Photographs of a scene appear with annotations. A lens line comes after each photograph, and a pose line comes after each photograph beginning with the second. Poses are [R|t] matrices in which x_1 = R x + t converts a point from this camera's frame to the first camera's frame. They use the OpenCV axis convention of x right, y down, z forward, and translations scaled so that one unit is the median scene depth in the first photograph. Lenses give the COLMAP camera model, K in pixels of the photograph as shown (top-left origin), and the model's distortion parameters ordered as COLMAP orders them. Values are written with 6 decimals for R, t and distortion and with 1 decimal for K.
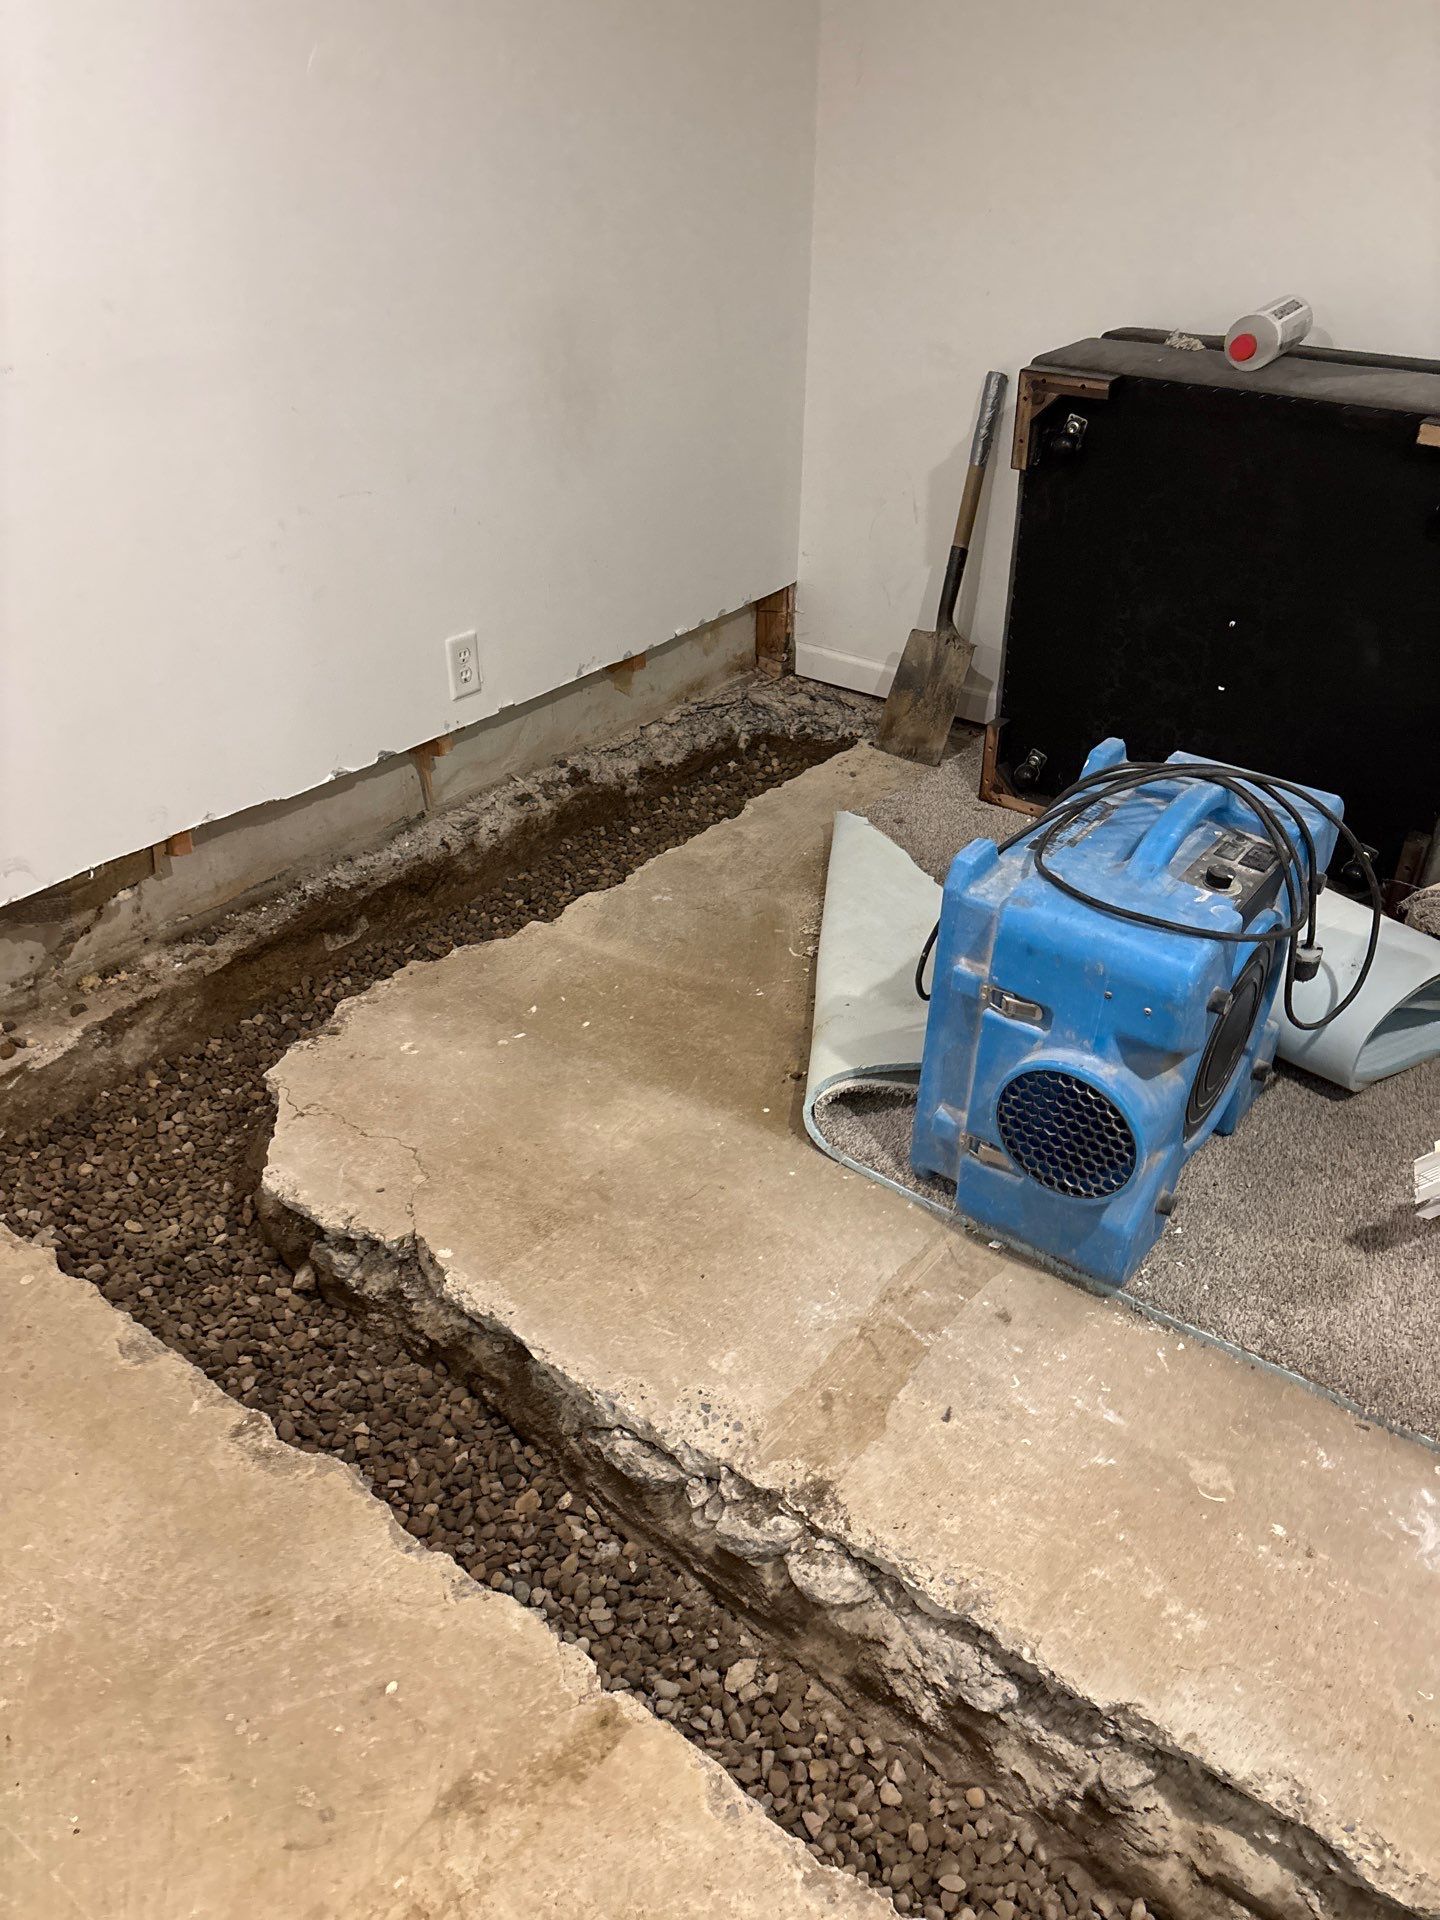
lens RADIAL K [[1440.3, 0, 728.1], [0, 1440.3, 963.0], [0, 0, 1]] dist [0.012817, -0.004986]
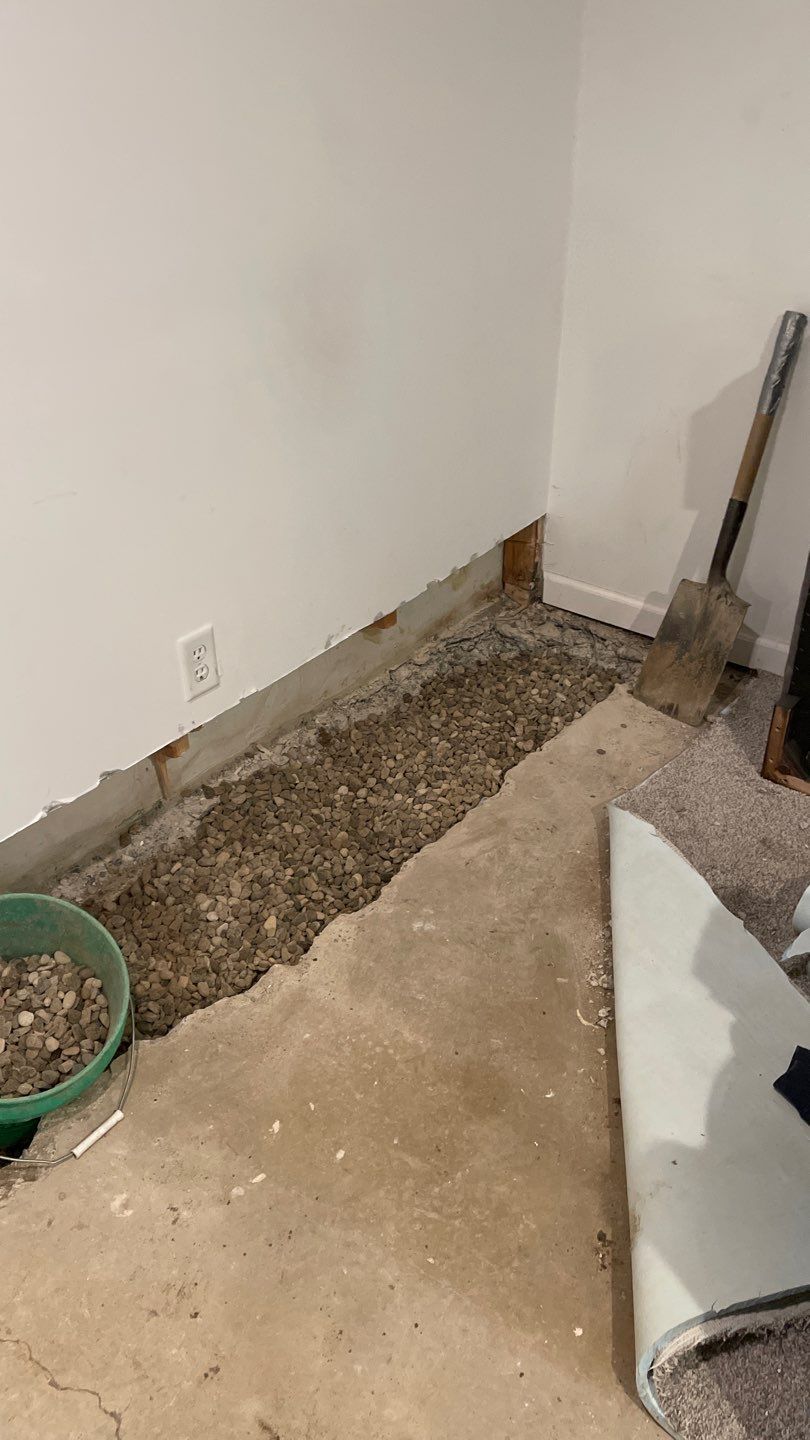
lens RADIAL K [[1085.3, 0, 408.4], [0, 1085.3, 714.4], [0, 0, 1]] dist [0.069867, -0.093187]
pose [[0.999643, -0.005983, -0.026056, -0.032597], [0.006466, 0.999808, 0.018487, -0.165604], [0.025940, -0.018649, 0.999490, 0.294636]]
